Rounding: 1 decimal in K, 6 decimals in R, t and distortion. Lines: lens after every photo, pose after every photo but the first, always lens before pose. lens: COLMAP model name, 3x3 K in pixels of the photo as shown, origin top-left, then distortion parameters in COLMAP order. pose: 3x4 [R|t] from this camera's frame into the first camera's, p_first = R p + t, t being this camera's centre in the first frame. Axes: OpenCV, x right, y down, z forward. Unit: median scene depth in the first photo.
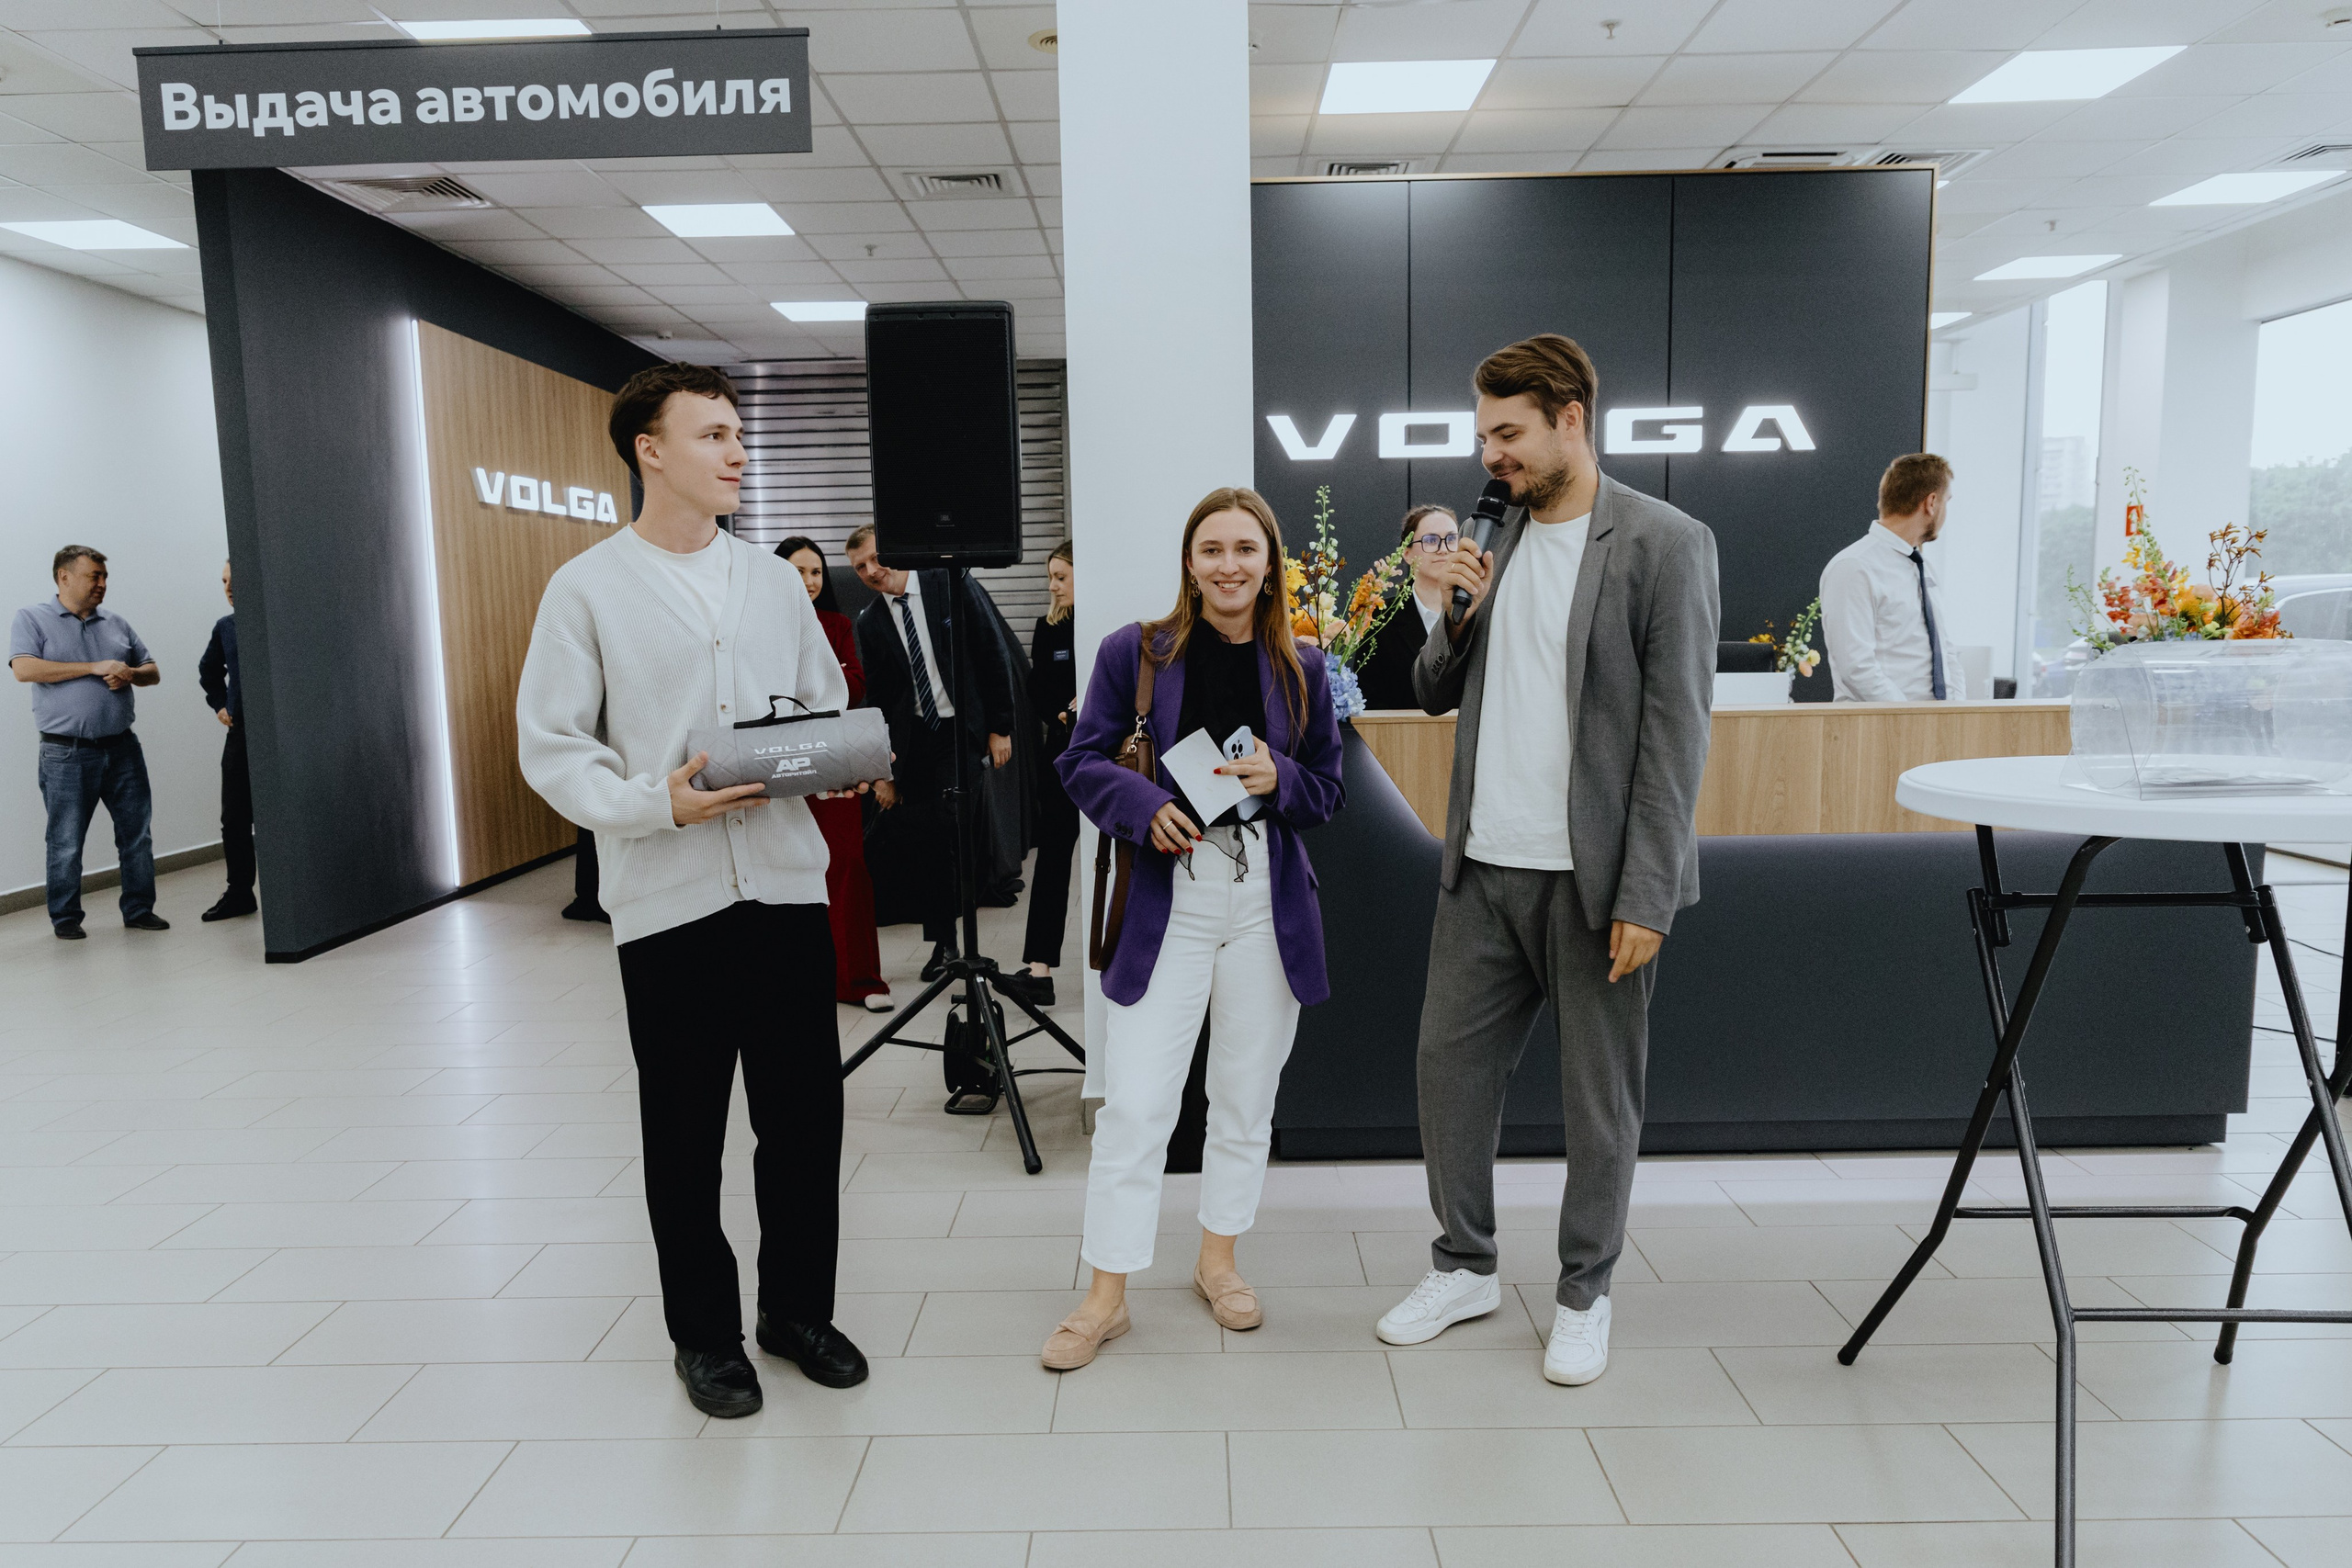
lens RADIAL K [[1633.5, 0, 1176.8], [0, 1633.5, 833.3], [0, 0, 1]] dist [-0.001205, -0.001573]
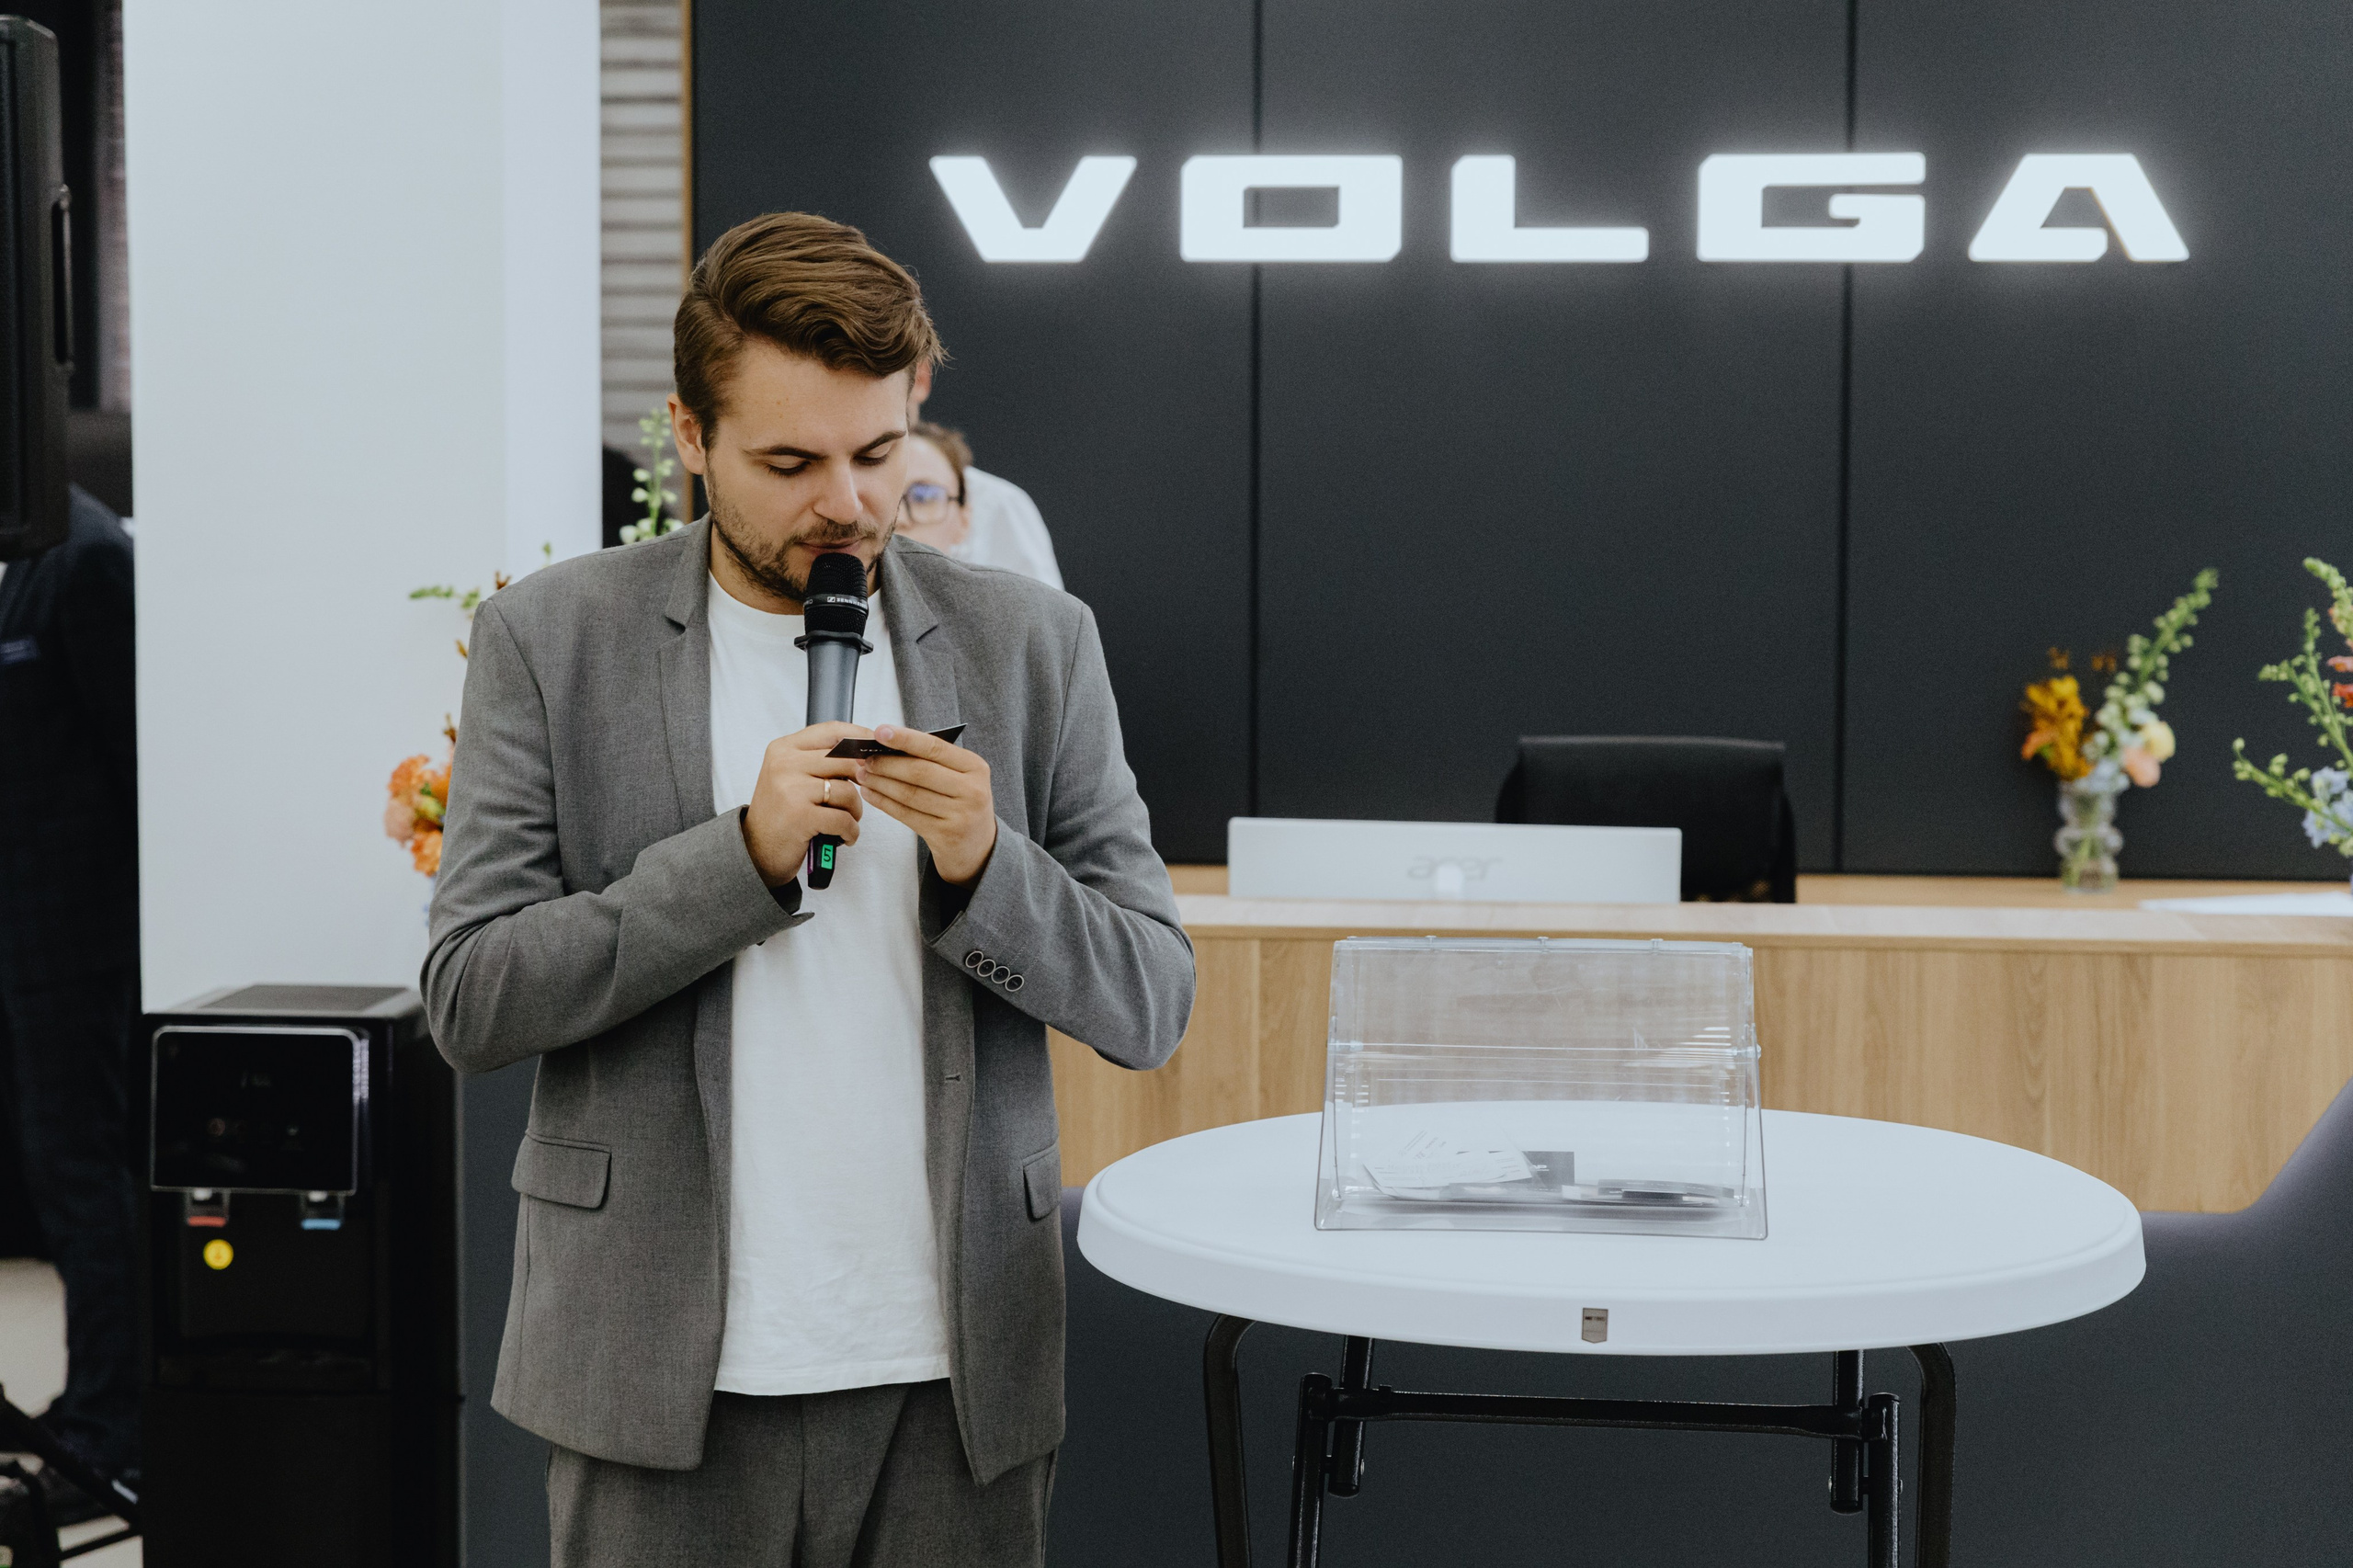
lens RADIAL K [[4196.5, 0, 1176.5], [0, 4196.5, 784.0], [0, 0, 1]] dist [0.009320, -0.116627]
pose [[0.995052, 0.030739, -0.094482, 0.258138], [-0.035187, 0.998332, -0.045779, -0.039679], [0.092917, 0.048877, 0.994473, -0.133718]]
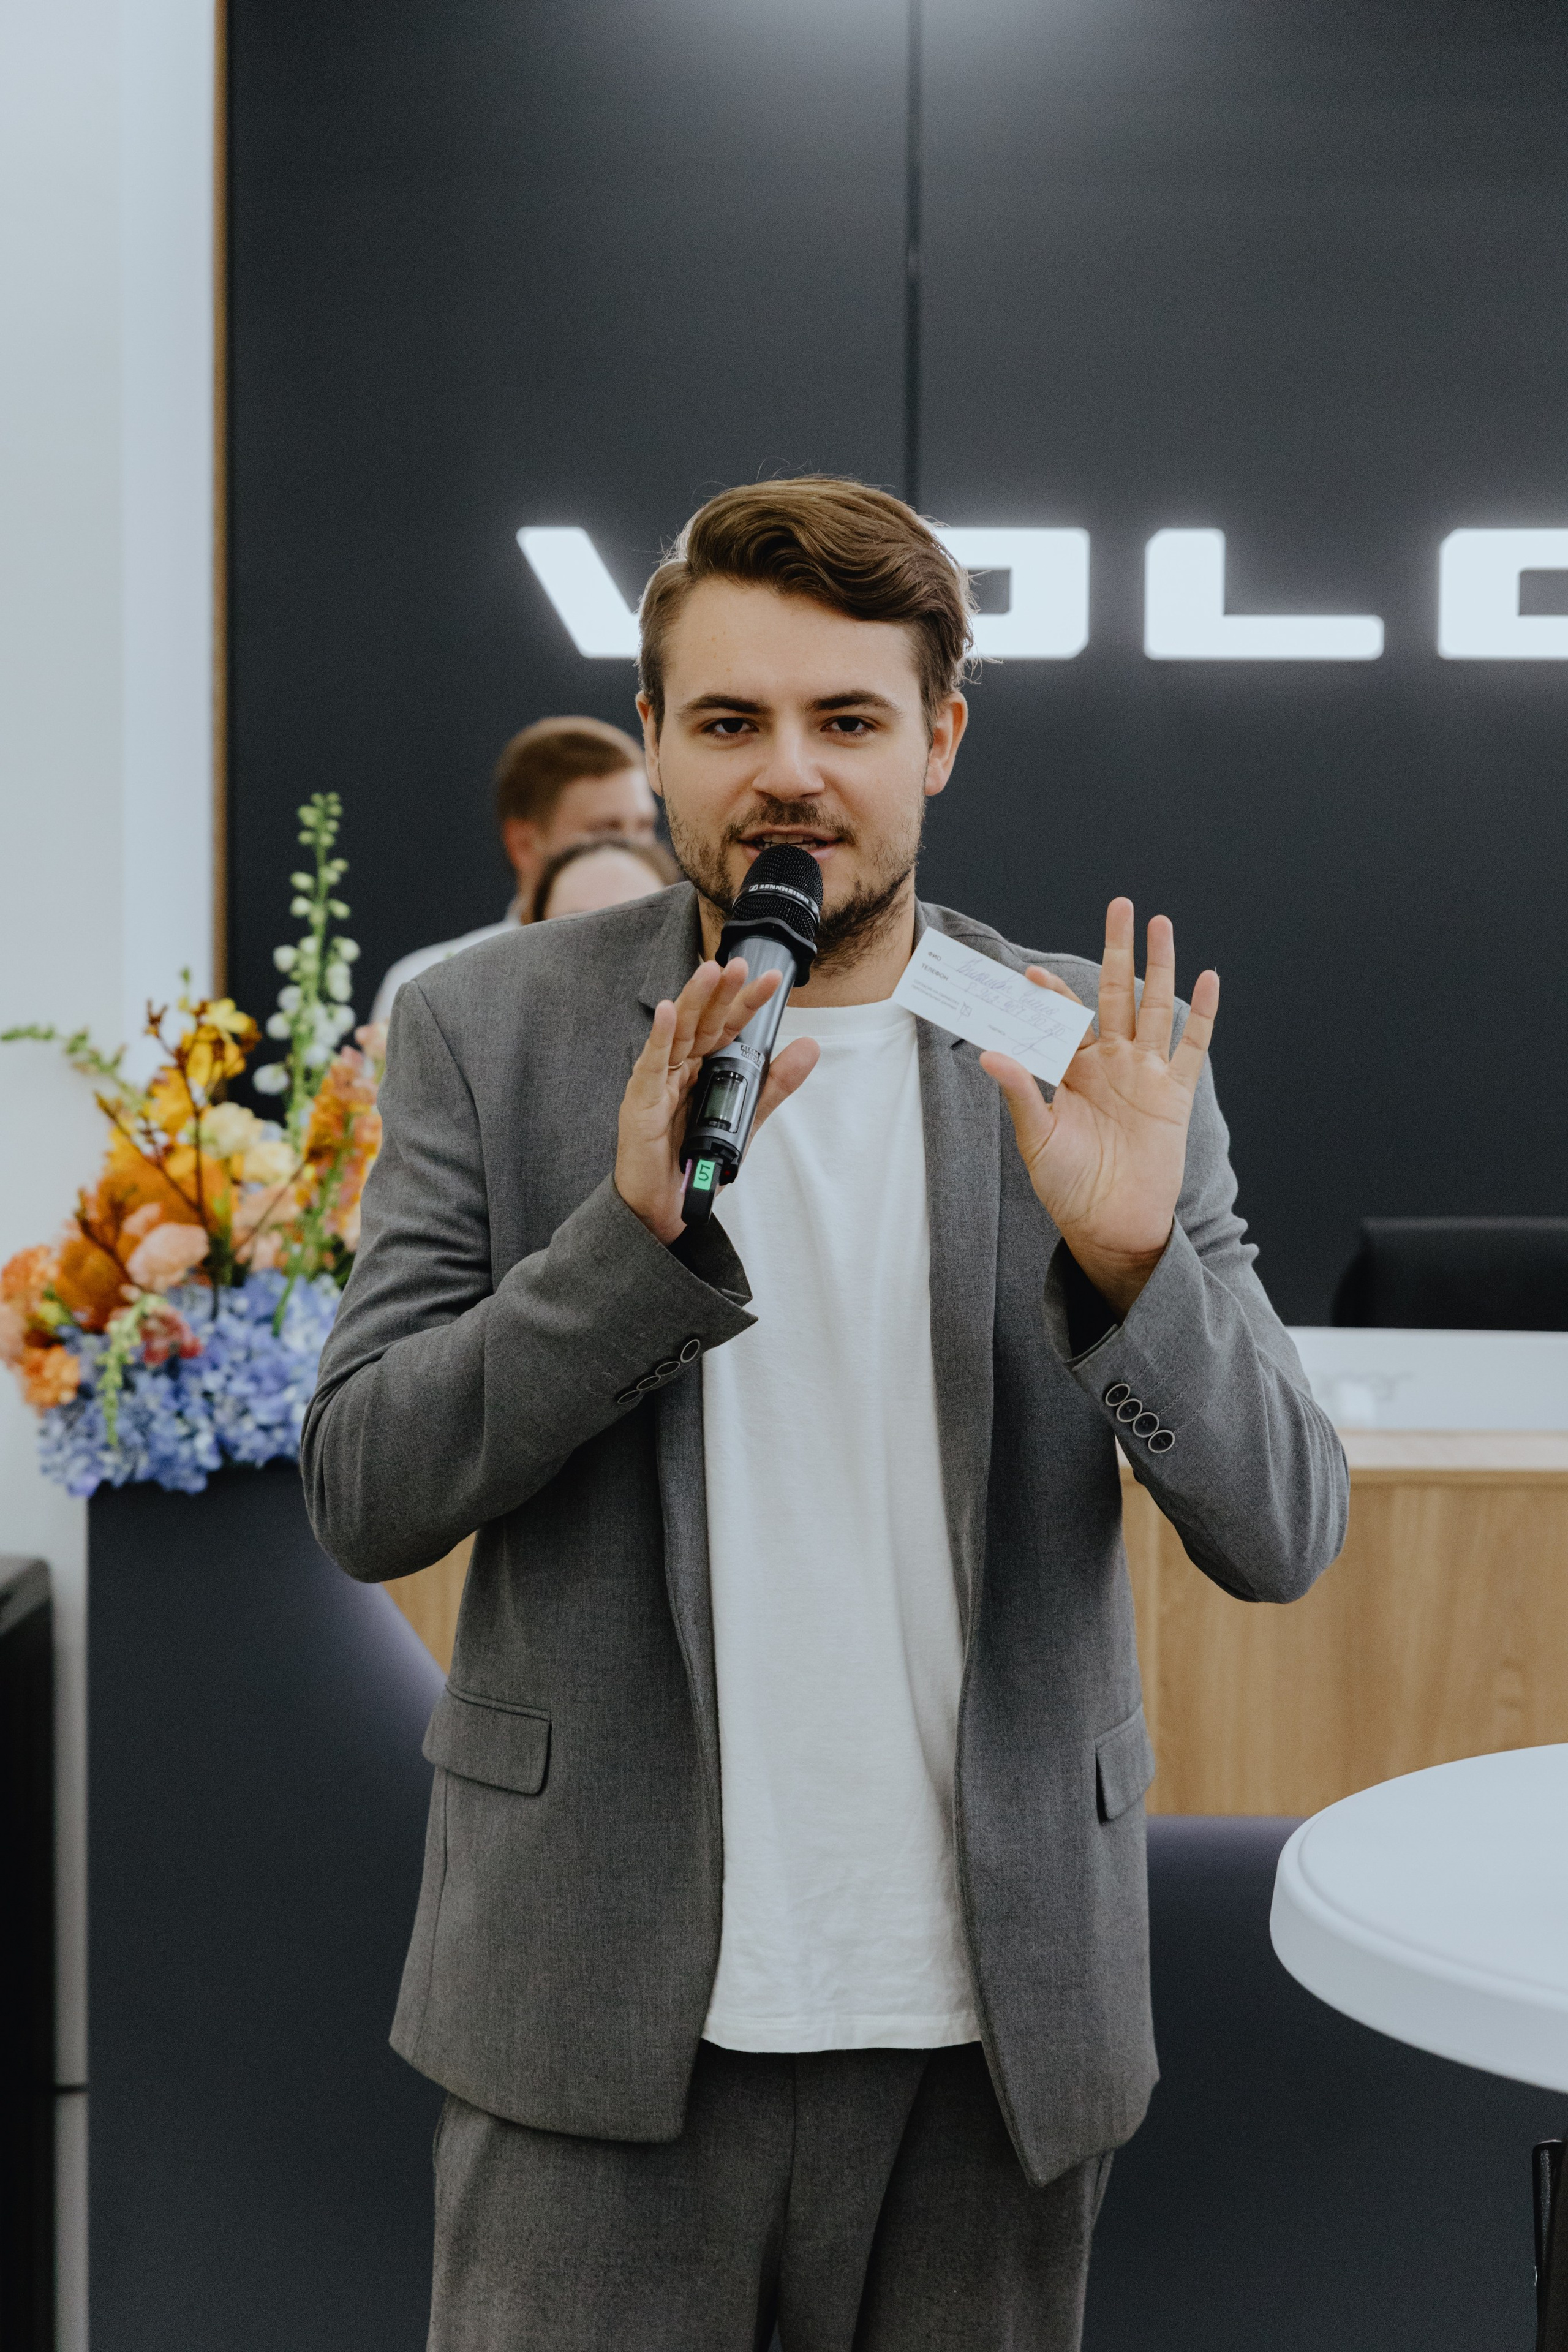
lens RADIAL K [[4356.5, 0, 791.3], [0, 4356.5, 1173.2], [0, 0, 1]] dist [0.009803, 0.211376]
pose [[0.999335, 0.025719, -0.025850, 0.159884], [-0.027565, 0.996893, -0.073793, -0.044170], [0.023872, 0.074456, 0.996939, 0.033422]]
